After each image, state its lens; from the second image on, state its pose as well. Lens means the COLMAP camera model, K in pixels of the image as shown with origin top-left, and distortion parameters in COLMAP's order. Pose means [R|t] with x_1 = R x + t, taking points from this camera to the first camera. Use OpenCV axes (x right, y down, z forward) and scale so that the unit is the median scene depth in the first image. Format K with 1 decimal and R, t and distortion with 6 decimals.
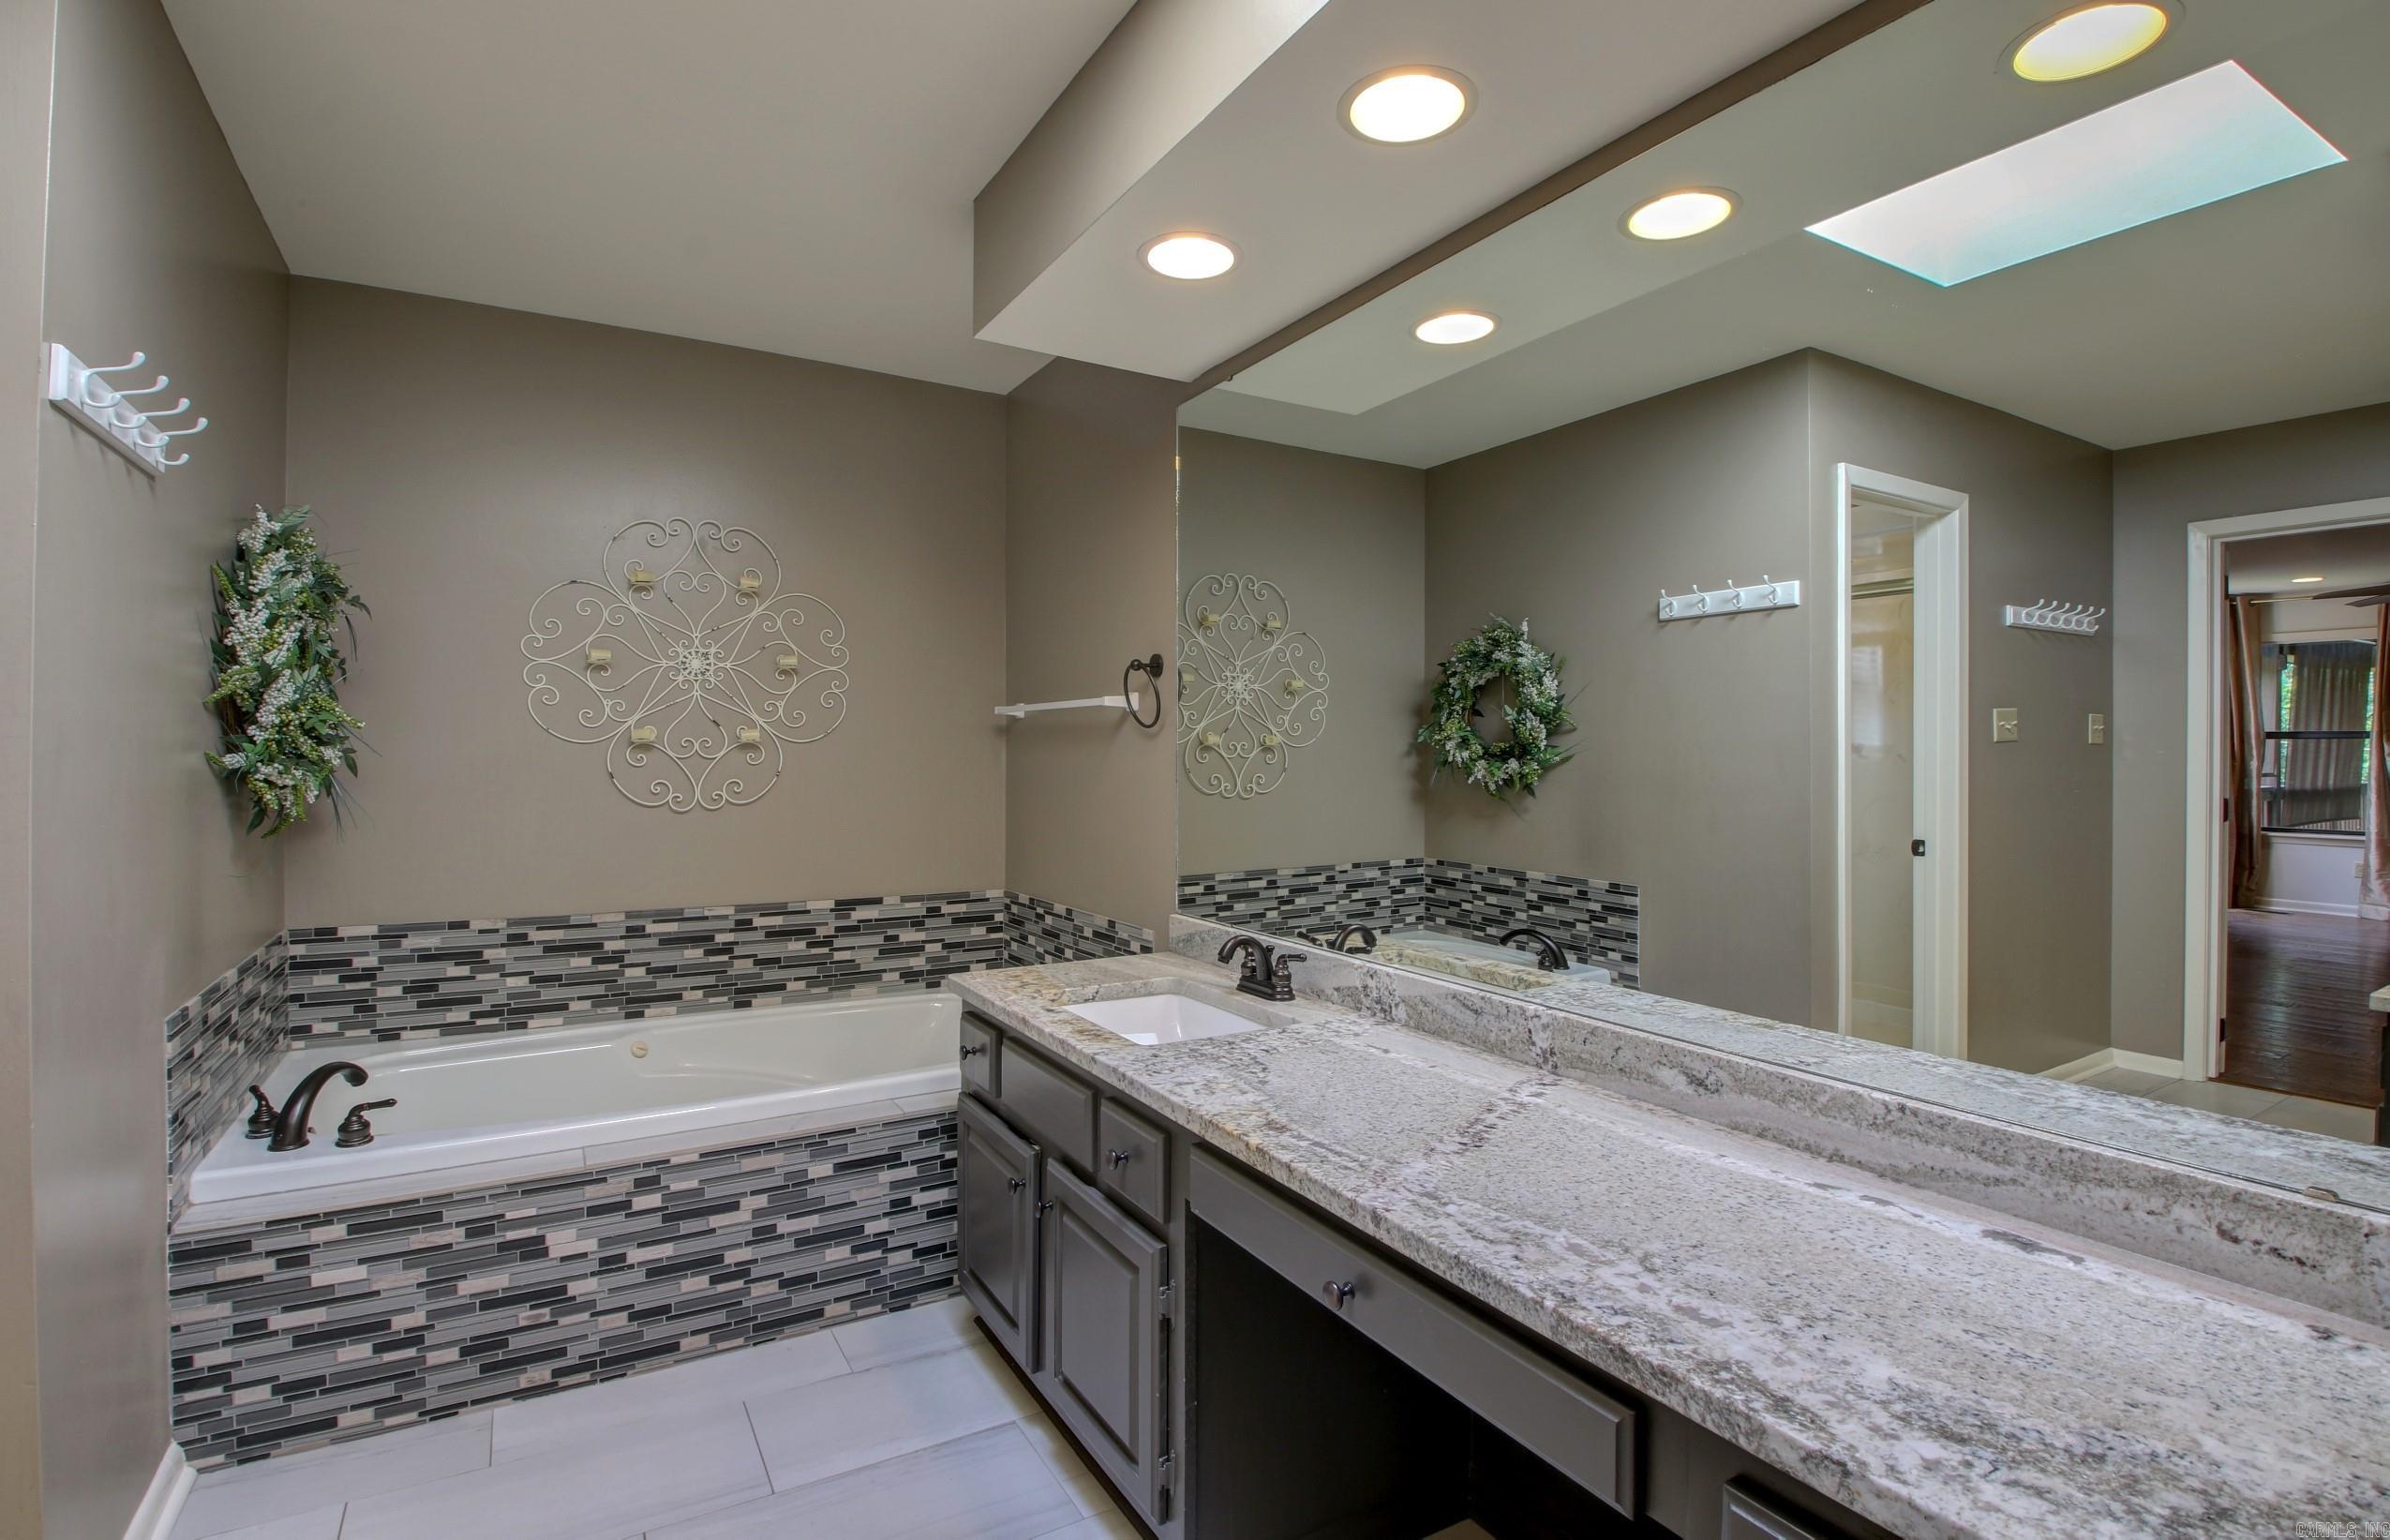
lens RADIAL K [[1116.8, 0, 1191.1], [0, 1116.8, 755.6], [0, 0, 1]] dist [0.002255, -0.019748]
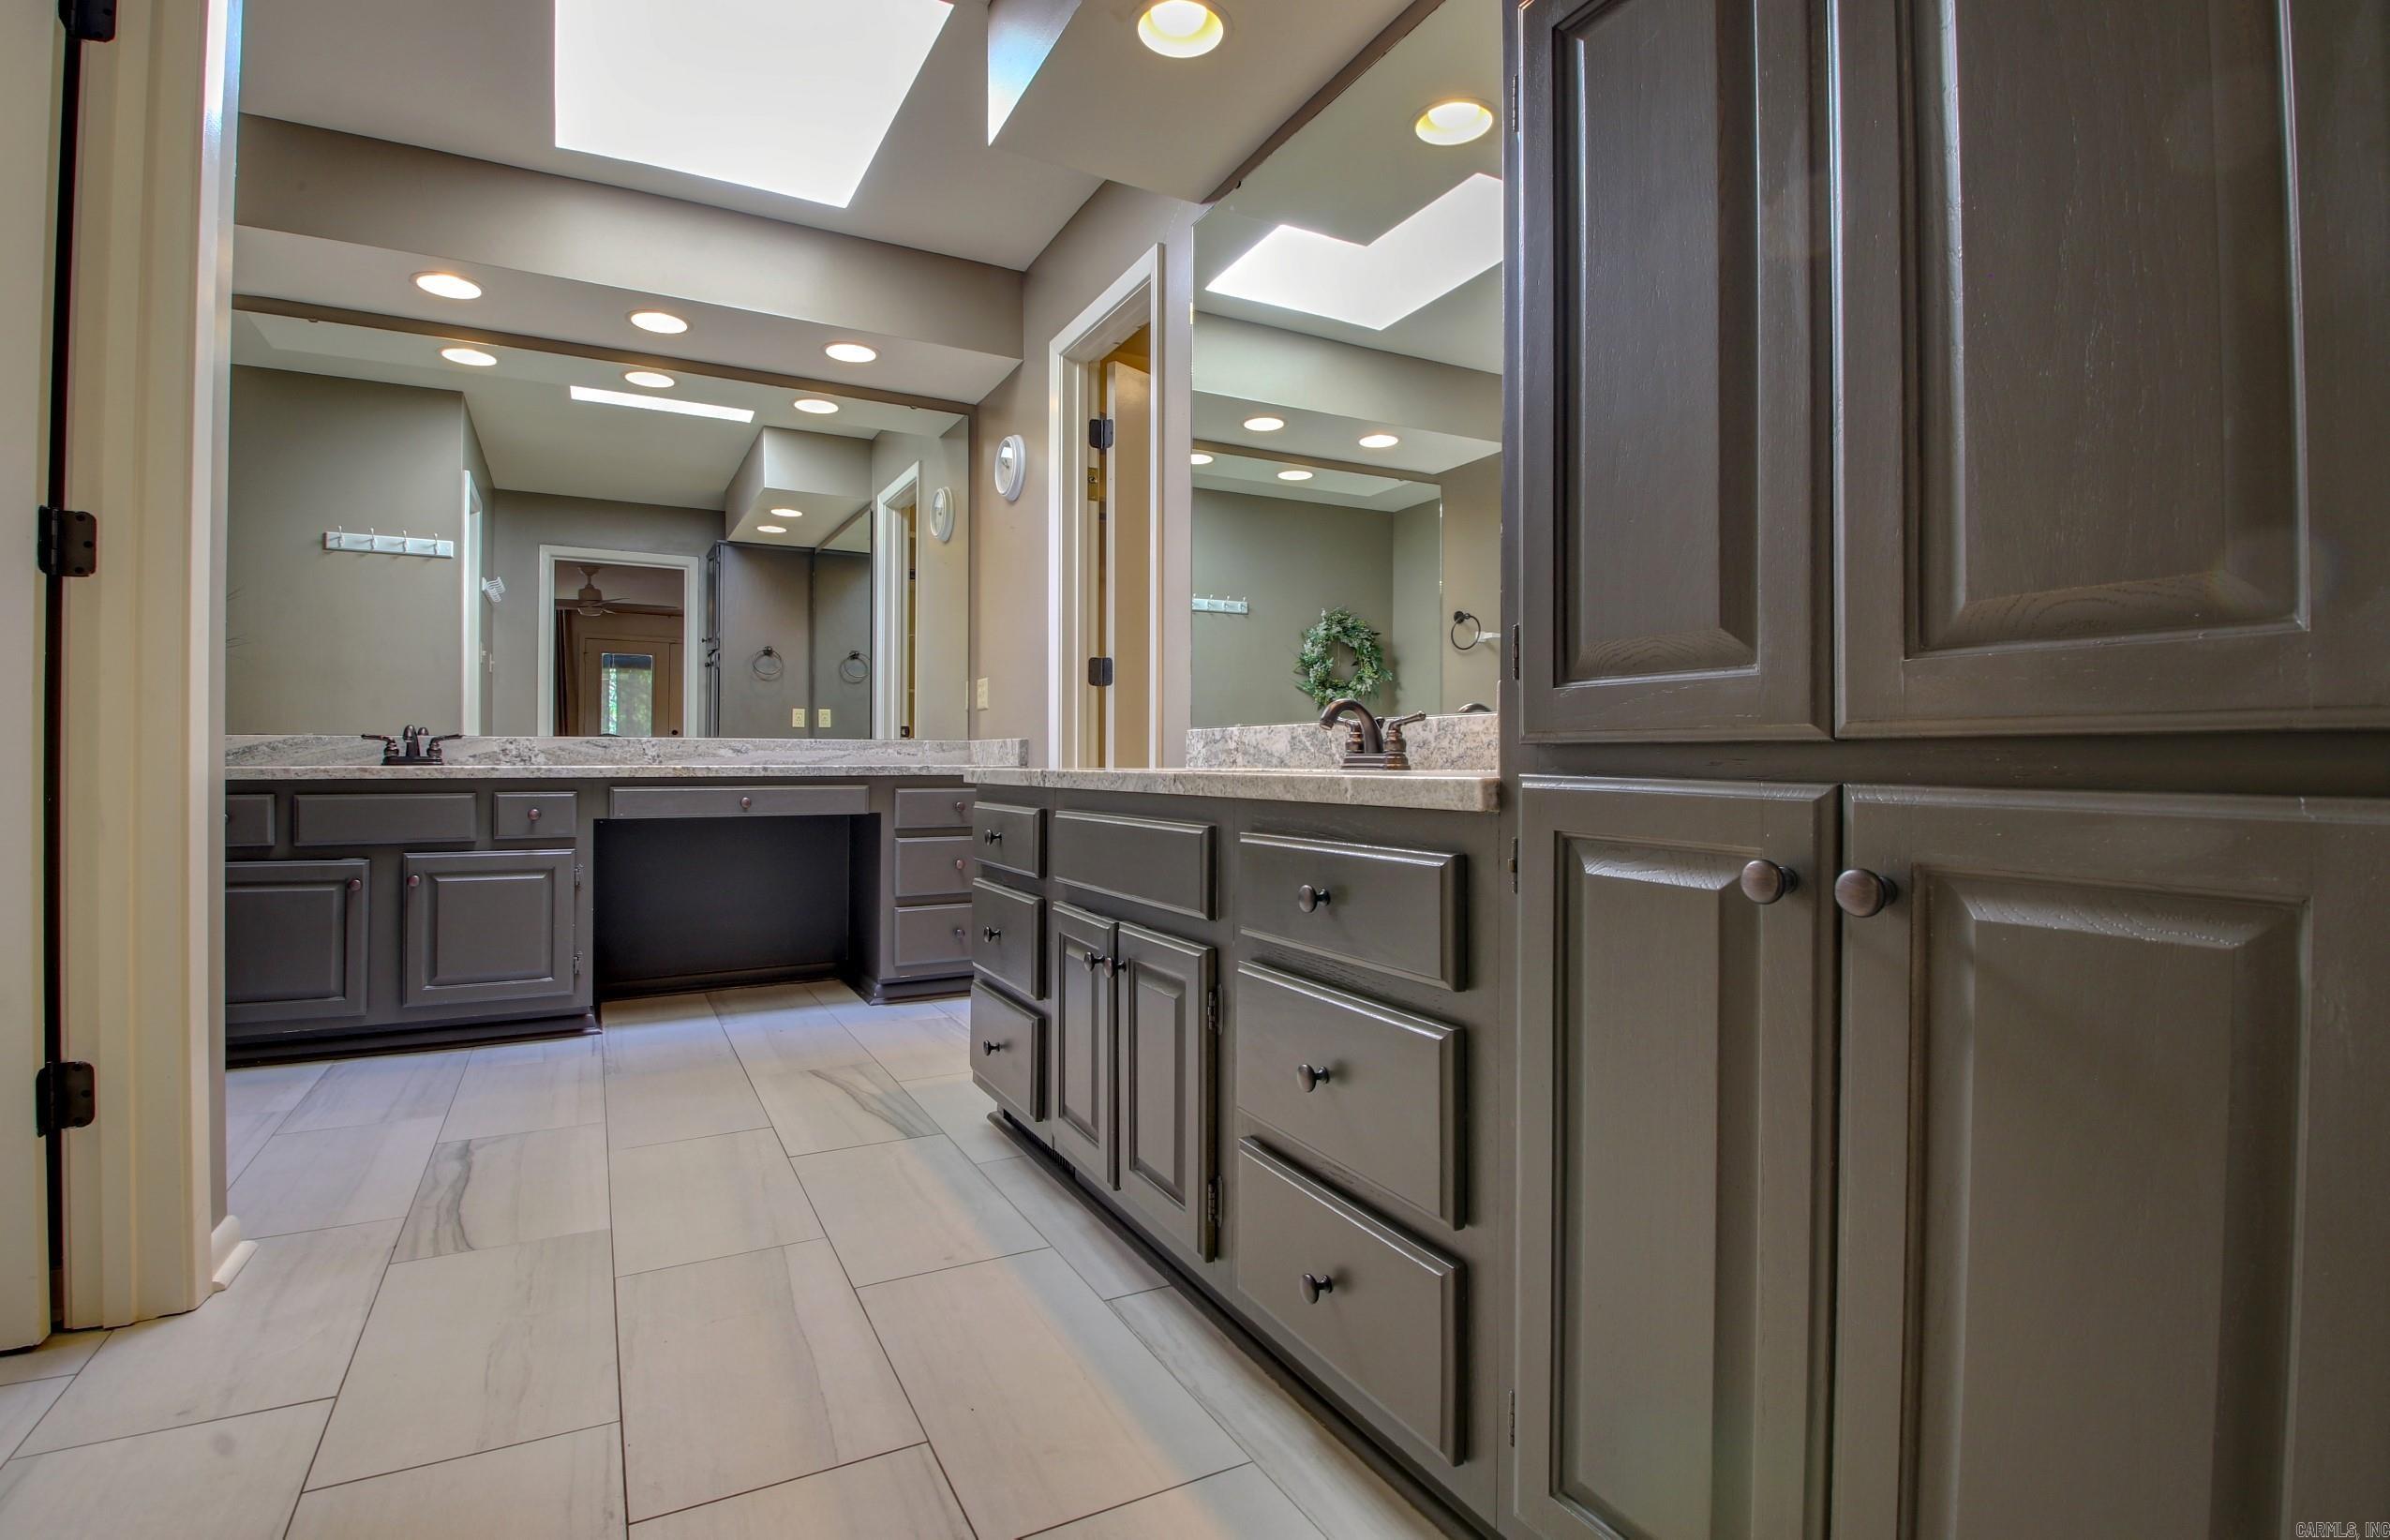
lens RADIAL K [[1116.8, 0, 1191.1], [0, 1116.8, 755.6], [0, 0, 1]] dist [0.002255, -0.019748]
pose [[0.048179, -0.000500, 0.998839, -0.910965], [-0.000521, 1.000000, 0.000525, 0.131957], [-0.998839, -0.000545, 0.048179, -0.074585]]
